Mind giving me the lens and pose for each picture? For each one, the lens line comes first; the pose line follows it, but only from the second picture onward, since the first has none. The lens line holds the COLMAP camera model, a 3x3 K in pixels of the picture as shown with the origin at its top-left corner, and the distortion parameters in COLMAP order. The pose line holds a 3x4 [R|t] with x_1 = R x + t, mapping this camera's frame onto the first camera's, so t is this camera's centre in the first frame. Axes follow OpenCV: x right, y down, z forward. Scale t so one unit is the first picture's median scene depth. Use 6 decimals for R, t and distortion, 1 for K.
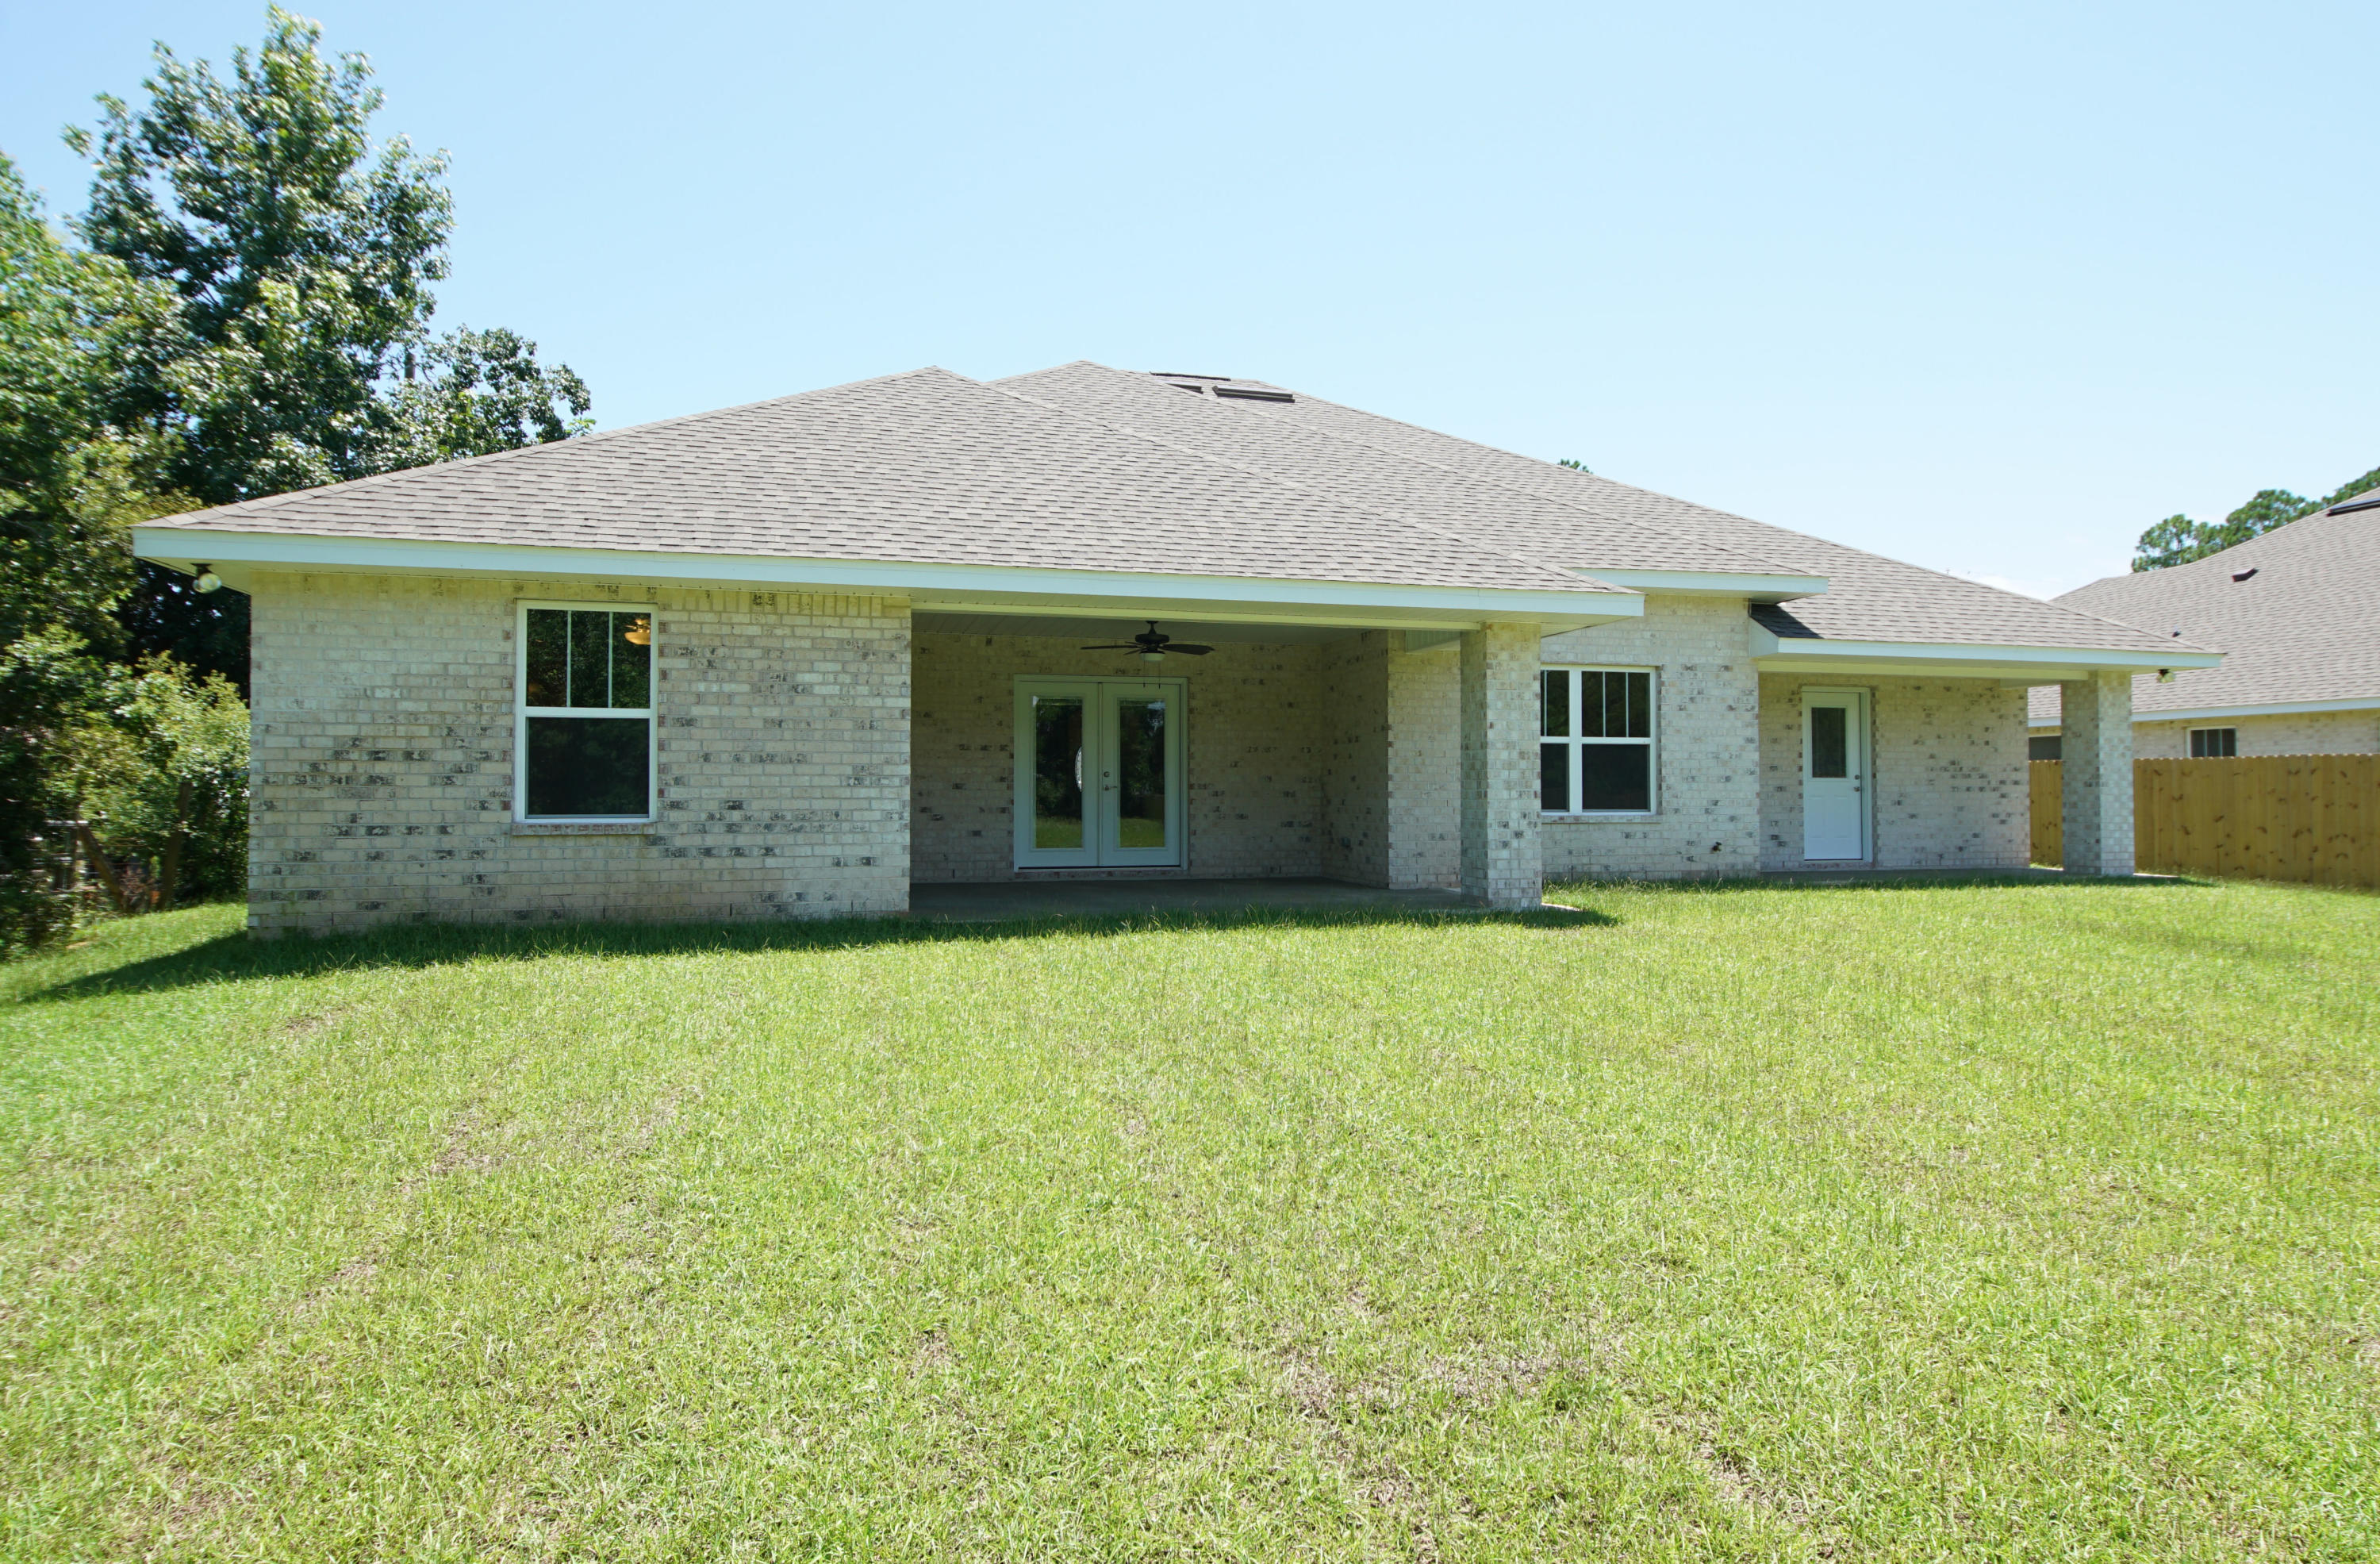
lens RADIAL K [[1320.2, 0, 1190.0], [0, 1320.2, 782.0], [0, 0, 1]] dist [0.007279, 0.000463]
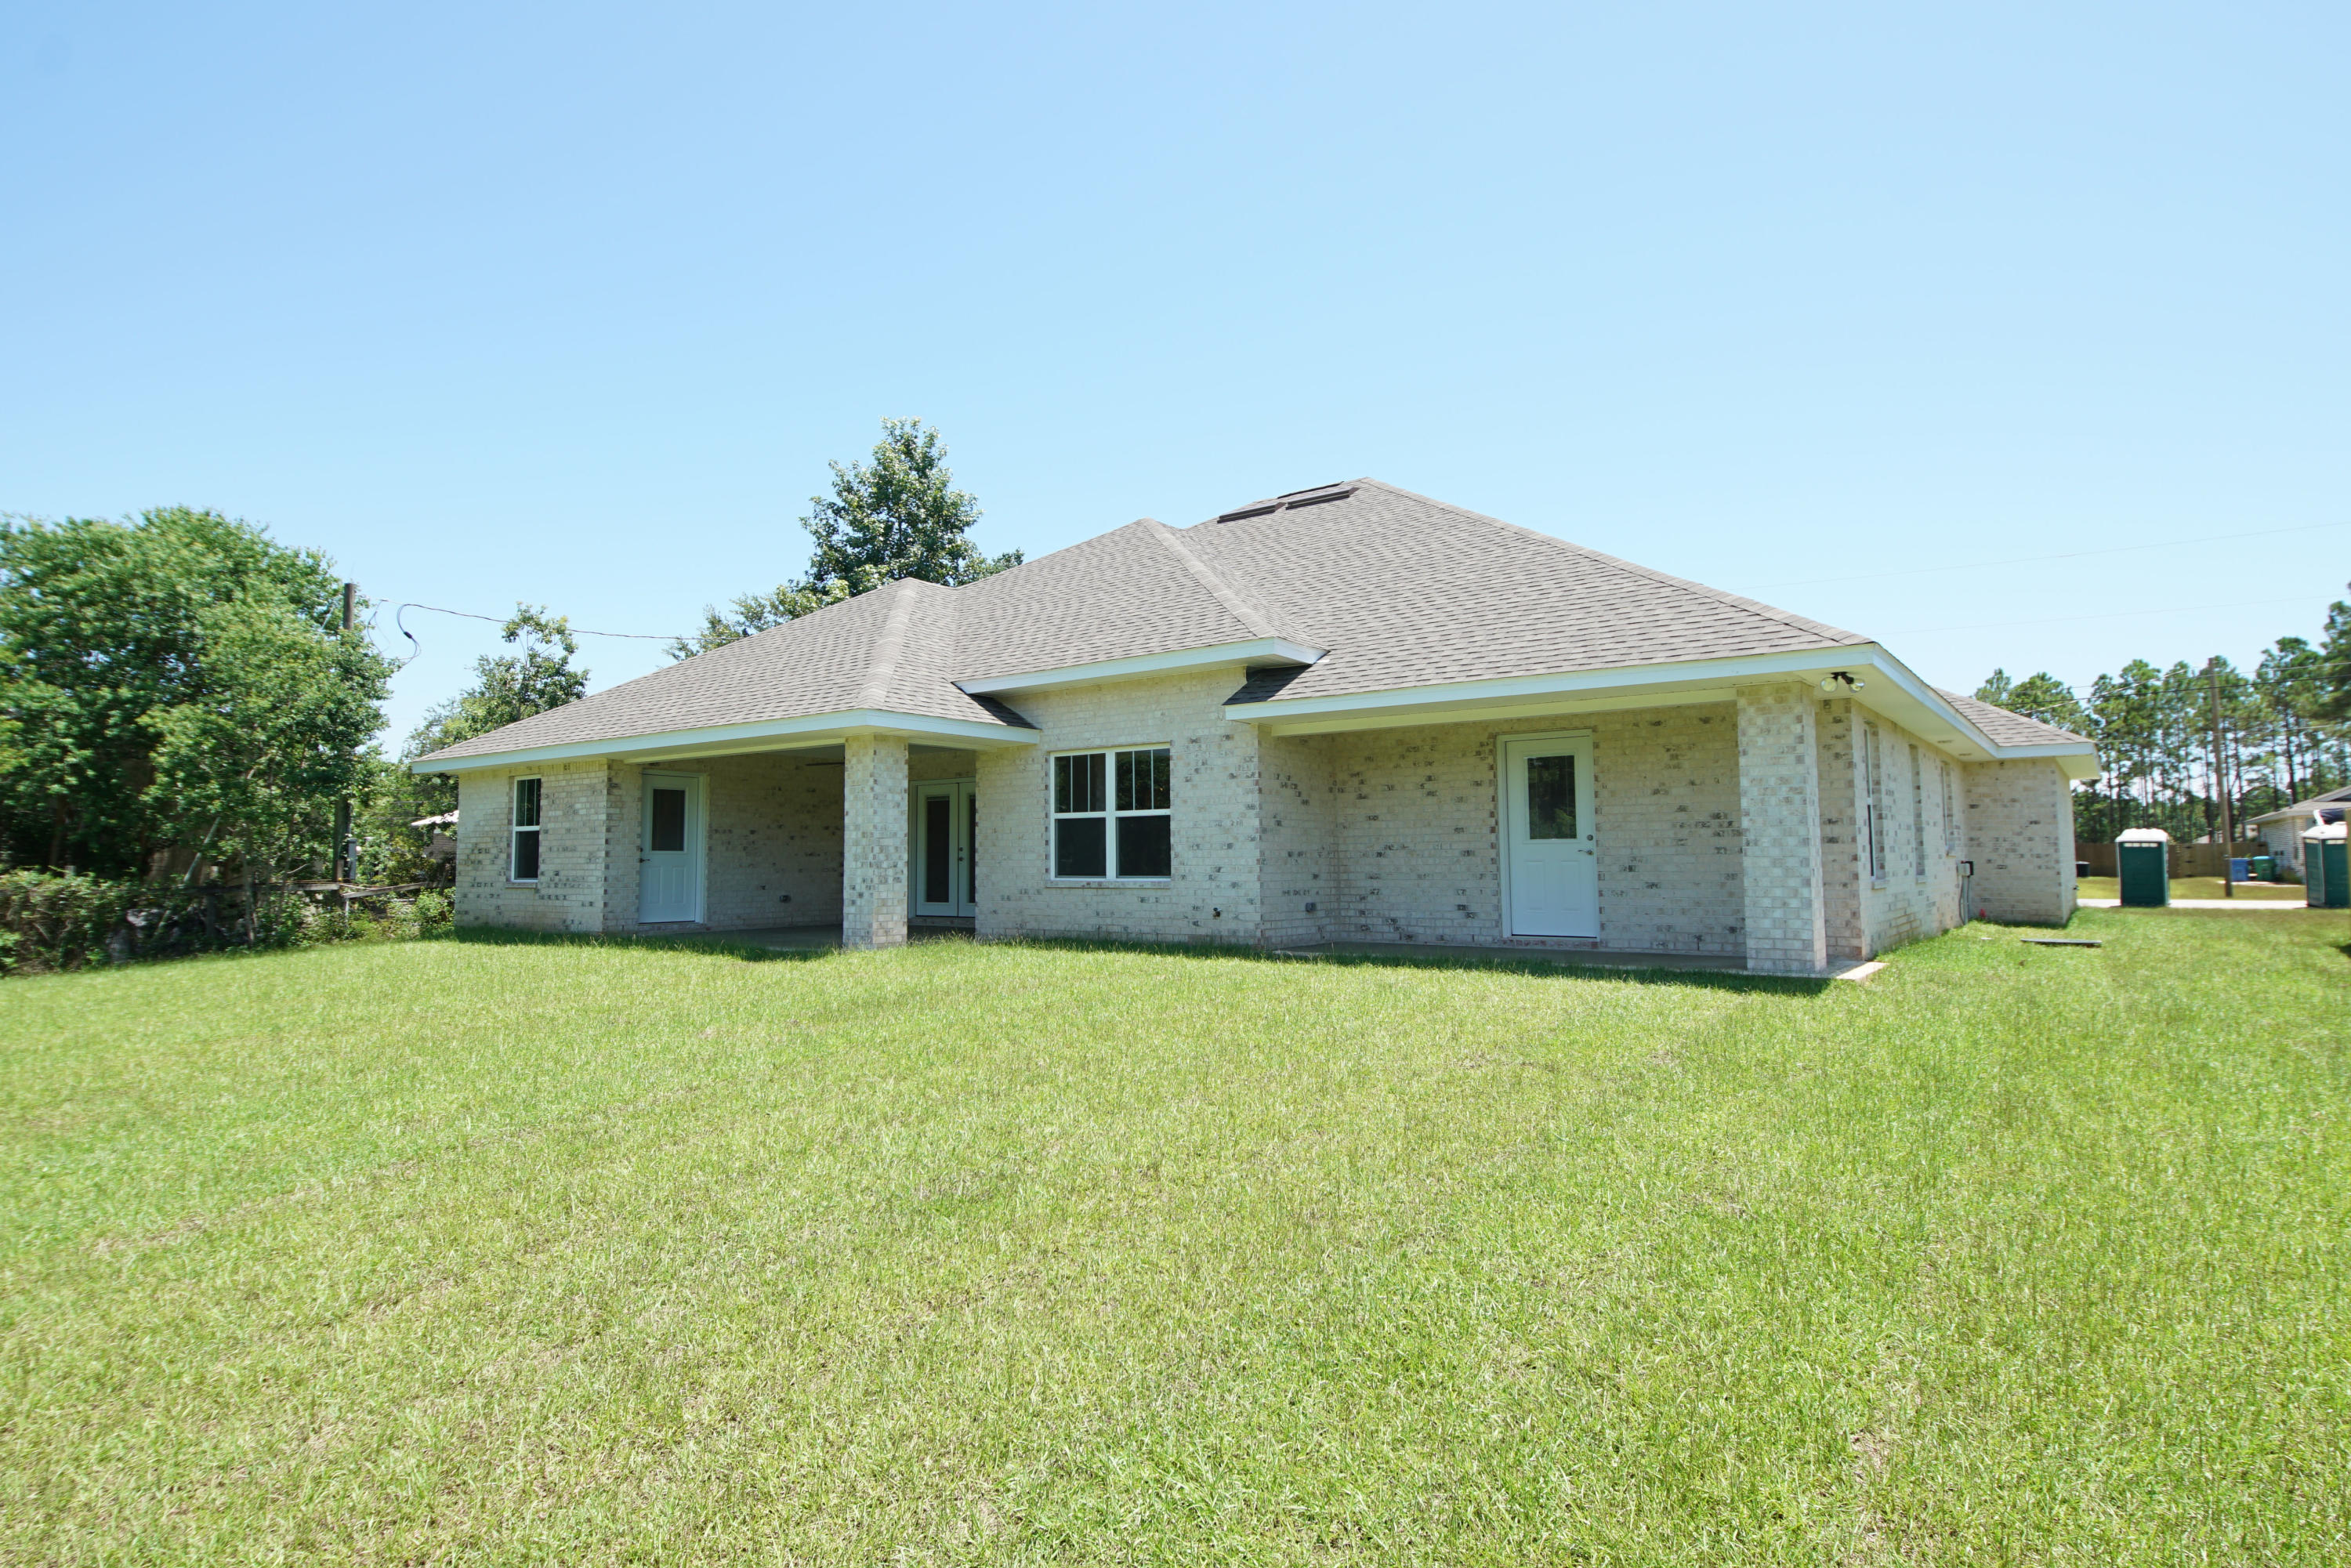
lens RADIAL K [[1254.5, 0, 1154.3], [0, 1254.5, 769.6], [0, 0, 1]] dist [0.035318, -0.033558]
pose [[0.627545, -0.063266, -0.776006, 1.126574], [0.015855, 0.997525, -0.068505, 0.004408], [0.778419, 0.030687, 0.626995, 0.348533]]
